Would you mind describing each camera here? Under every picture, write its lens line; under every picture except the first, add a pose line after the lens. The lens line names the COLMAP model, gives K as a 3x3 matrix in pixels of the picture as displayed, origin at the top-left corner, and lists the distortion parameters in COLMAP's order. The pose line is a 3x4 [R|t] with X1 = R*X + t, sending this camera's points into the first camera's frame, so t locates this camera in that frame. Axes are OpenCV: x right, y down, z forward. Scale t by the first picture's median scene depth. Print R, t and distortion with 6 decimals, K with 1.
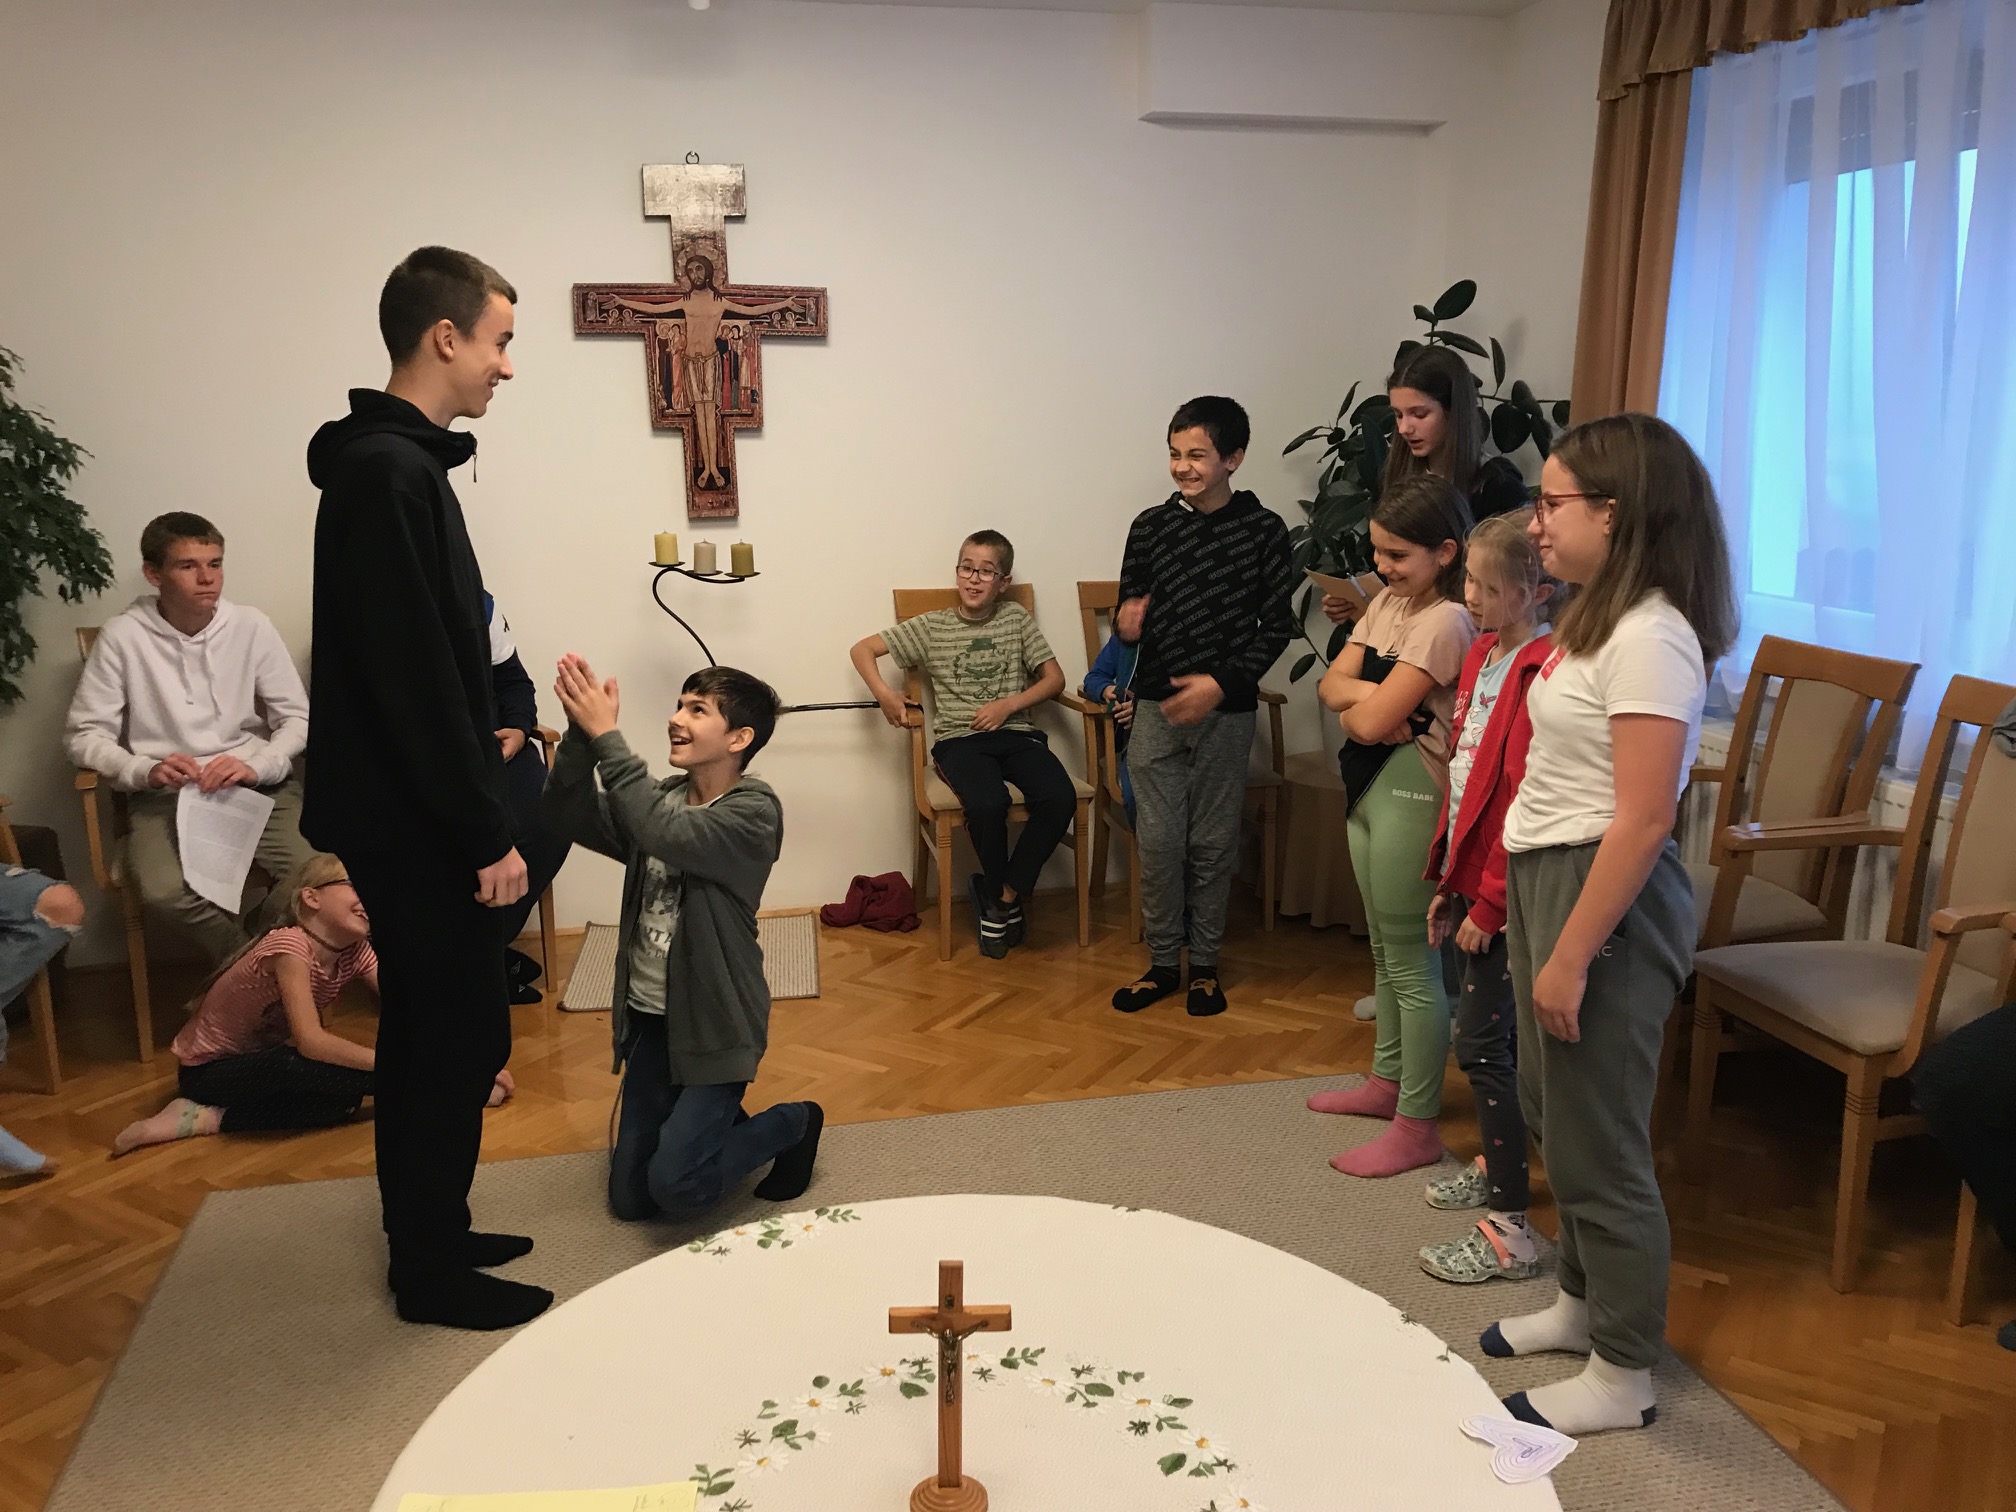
lens RADIAL K [[1693.0, 0, 980.6], [0, 1693.0, 687.8], [0, 0, 1]] dist [0.015540, 0.014802]
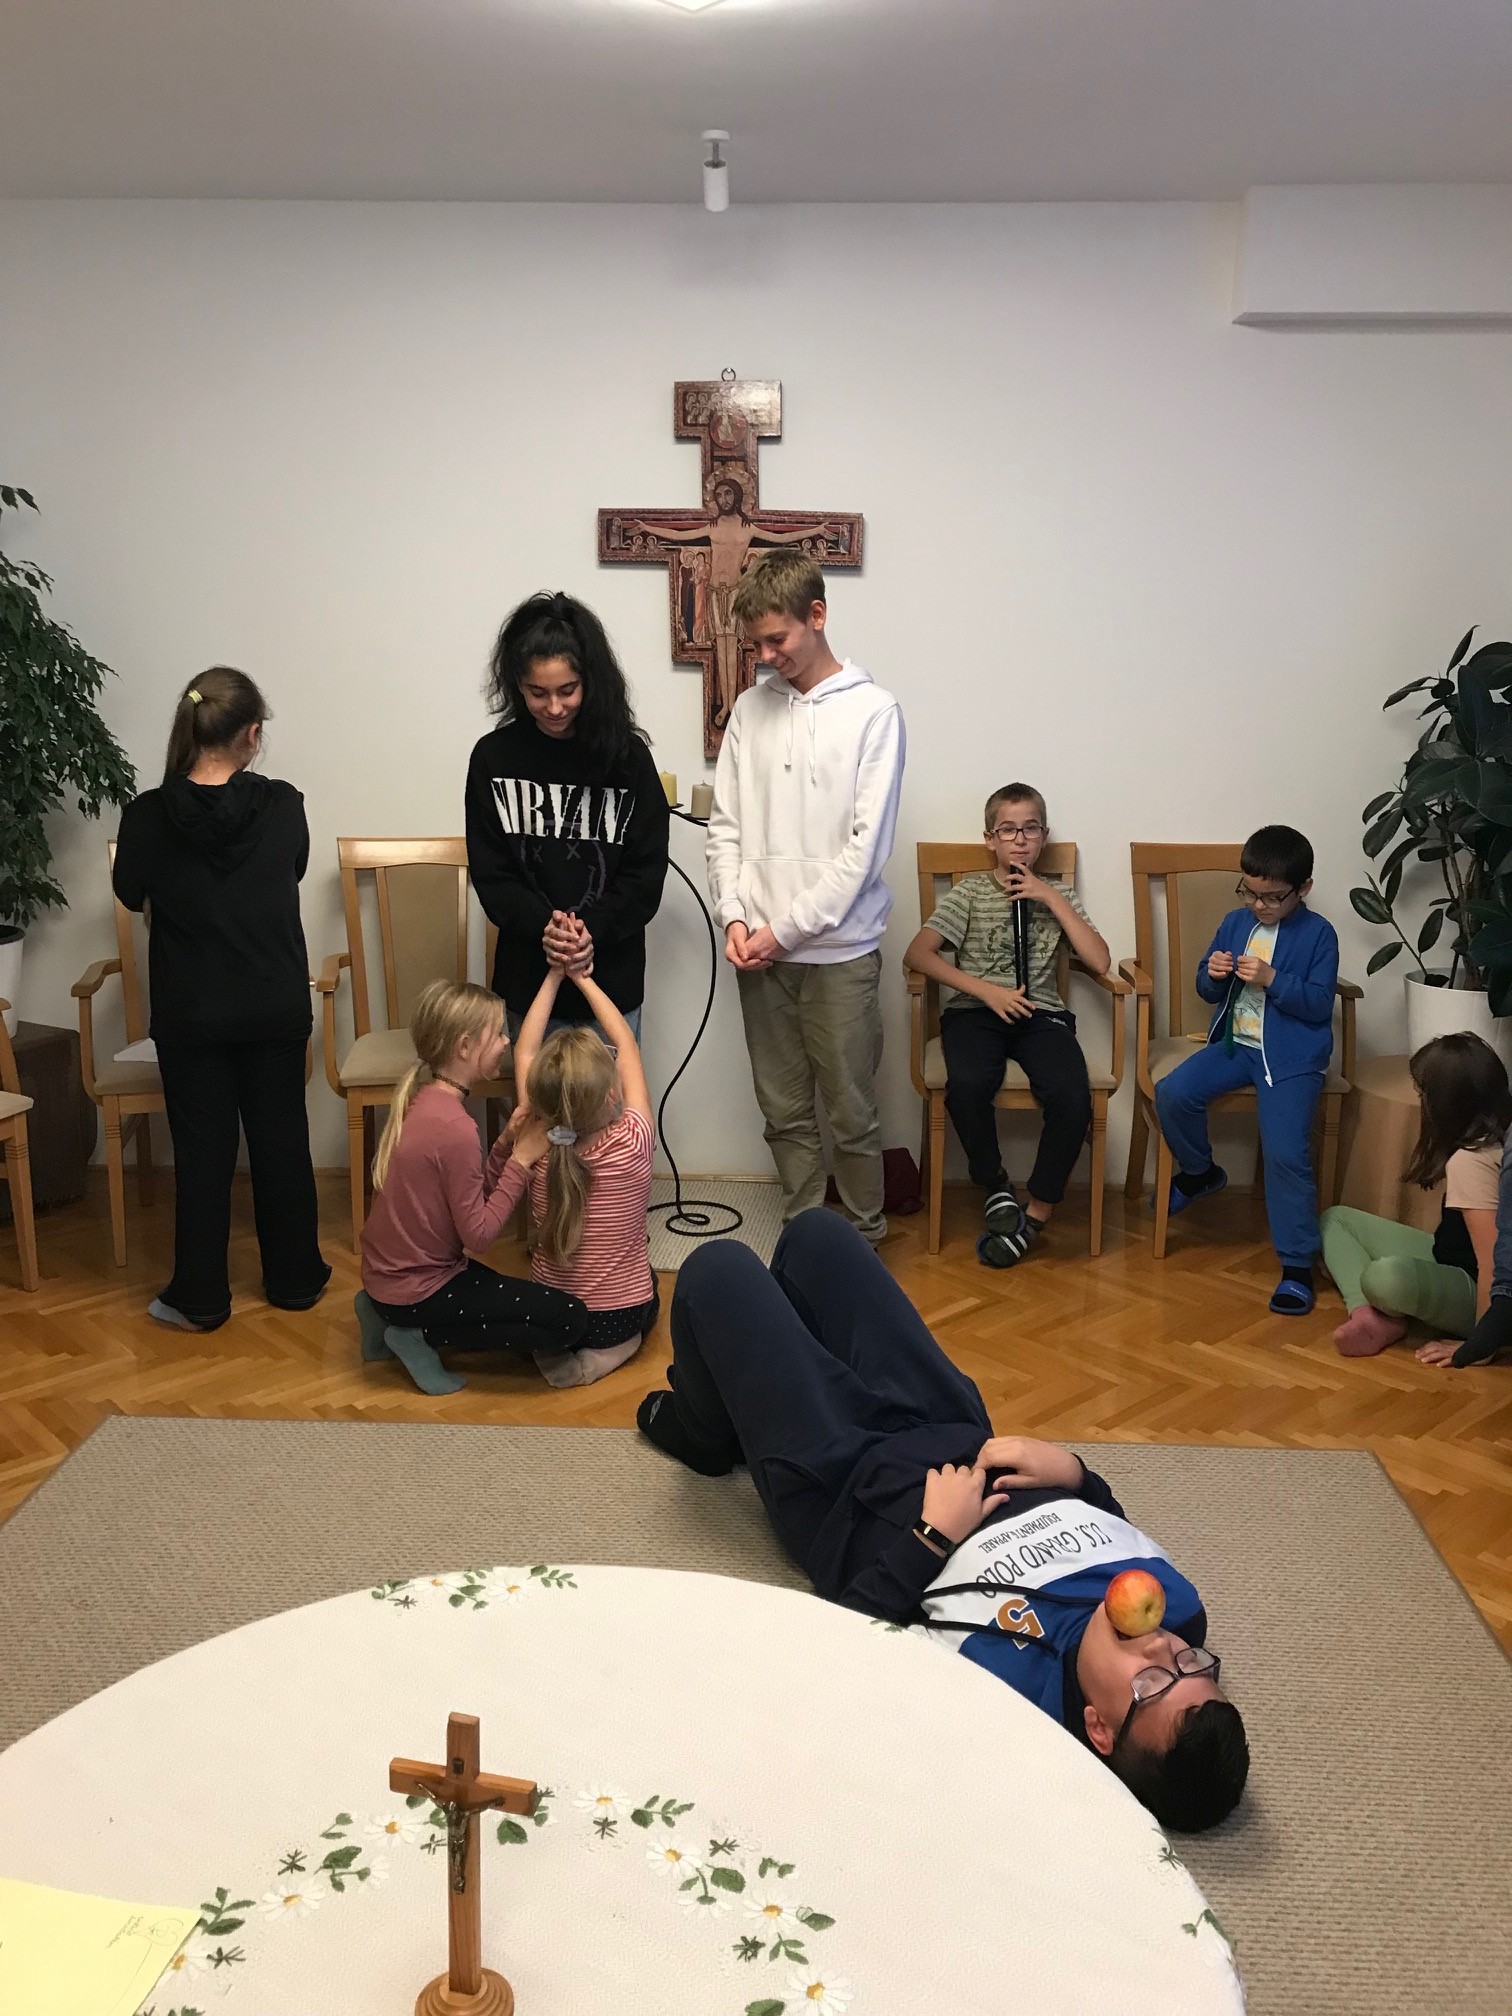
lens RADIAL K [[1693.0, 0, 749.9], [0, 1693.0, 936.4], [0, 0, 1]] dist [0.015540, 0.014802]
pose [[0.965120, 0.065123, -0.253579, 0.109573], [-0.063484, 0.997875, 0.014652, -0.017239], [0.253994, 0.001957, 0.967204, 0.099681]]
